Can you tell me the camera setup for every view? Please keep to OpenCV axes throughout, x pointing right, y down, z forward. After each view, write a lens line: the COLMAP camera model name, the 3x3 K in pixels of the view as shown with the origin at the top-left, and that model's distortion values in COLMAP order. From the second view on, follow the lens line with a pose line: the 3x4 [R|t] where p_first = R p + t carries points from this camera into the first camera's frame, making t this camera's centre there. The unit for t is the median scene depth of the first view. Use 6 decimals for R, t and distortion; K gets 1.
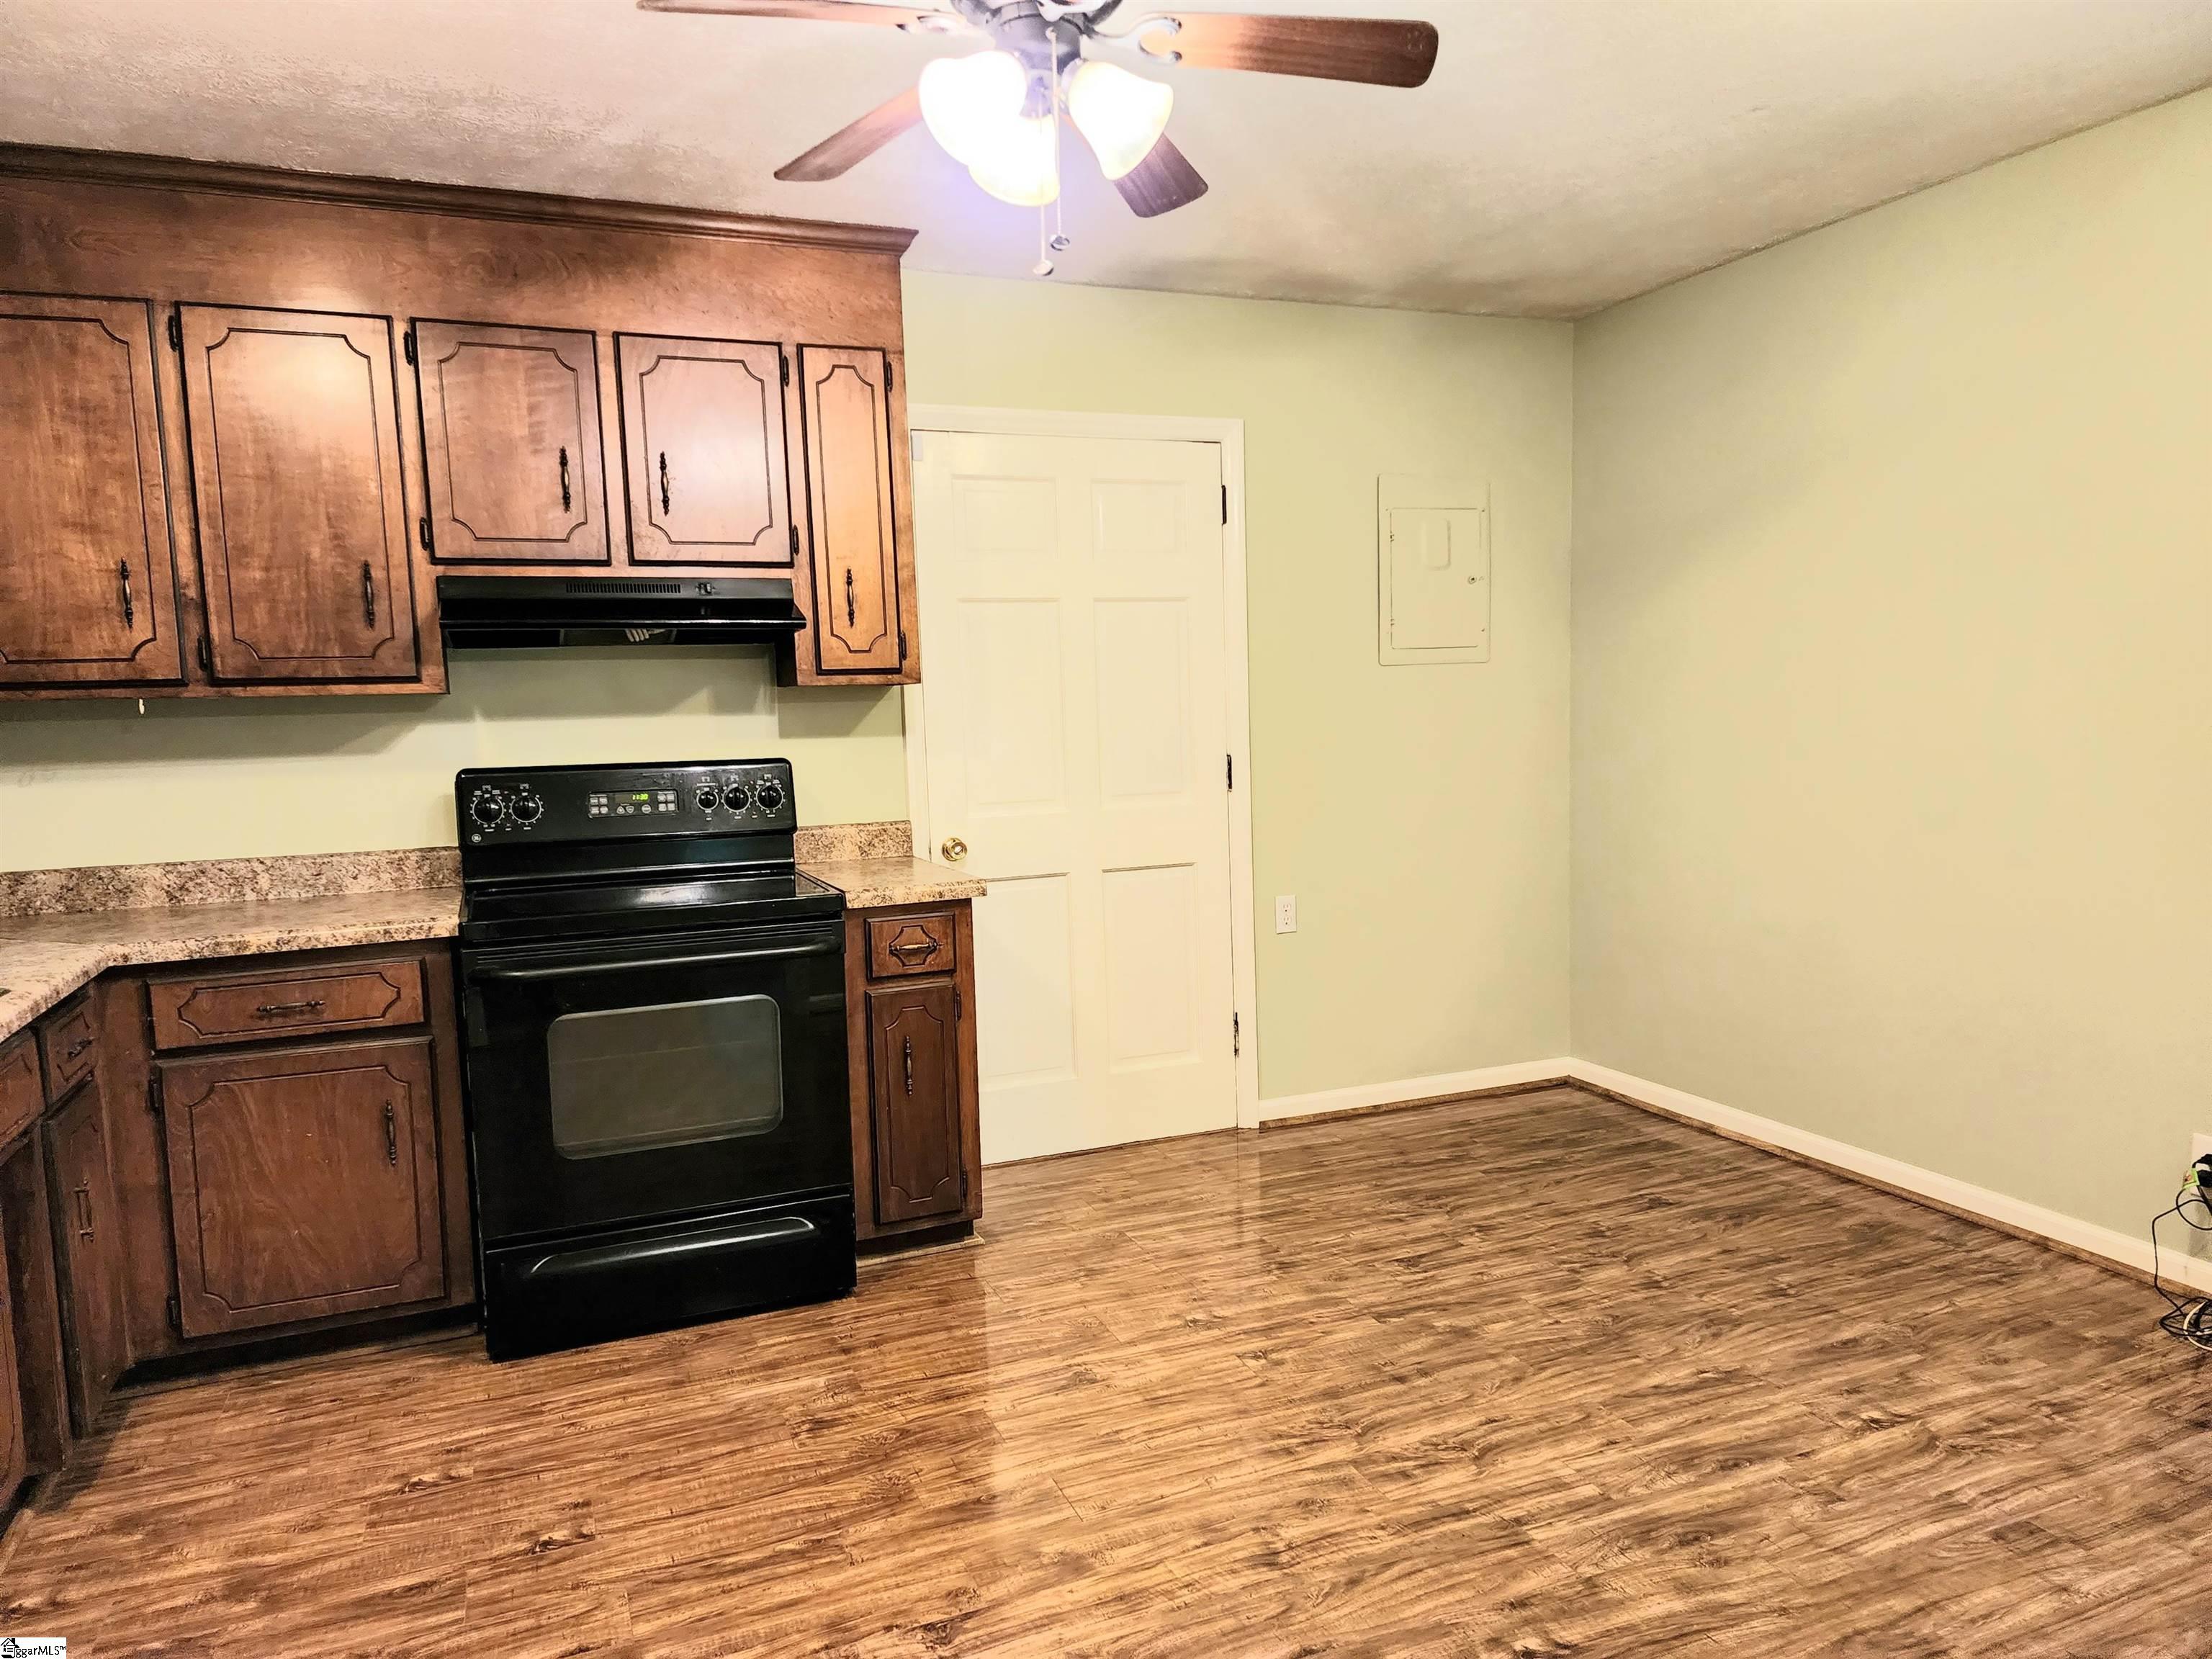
lens RADIAL K [[1478.6, 0, 1100.4], [0, 1478.6, 863.2], [0, 0, 1]] dist [0.092177, -0.073975]
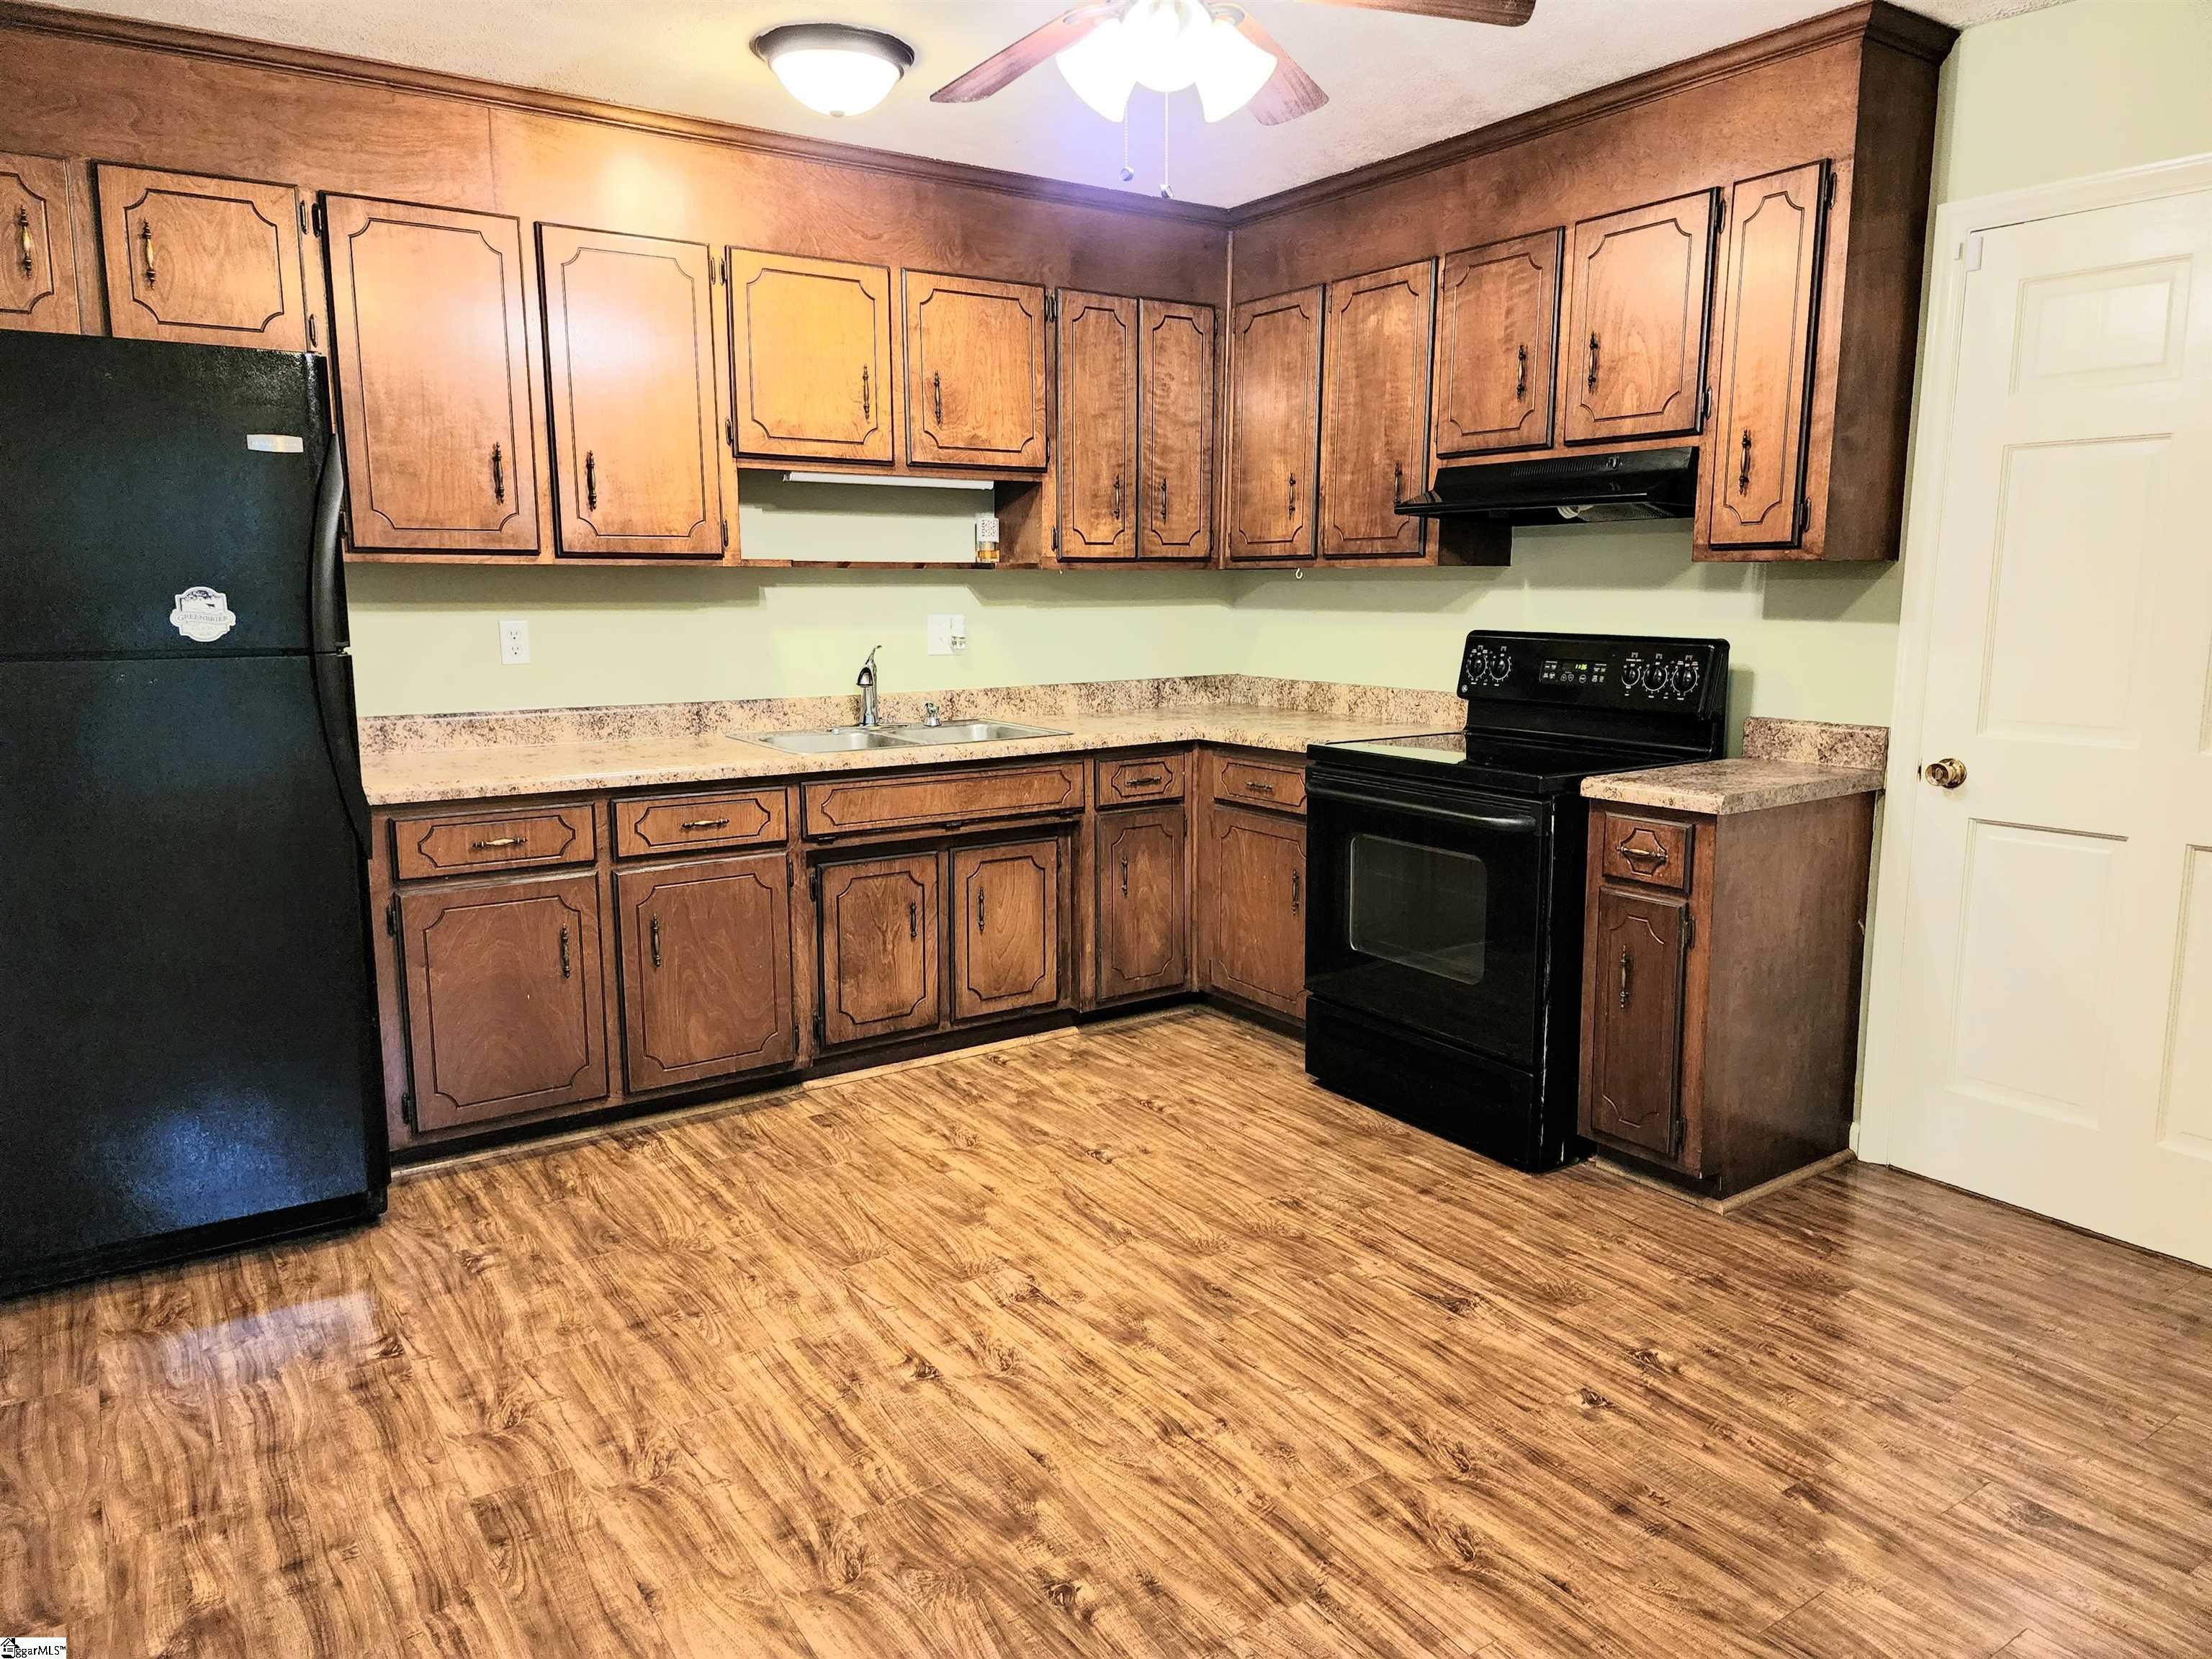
lens RADIAL K [[1476.6, 0, 1123.0], [0, 1476.6, 823.8], [0, 0, 1]] dist [0.090283, -0.088997]
pose [[0.217423, 0.186702, -0.958055, 0.753324], [-0.120131, 0.979192, 0.163558, -0.079924], [0.968657, 0.079531, 0.235327, 0.517537]]
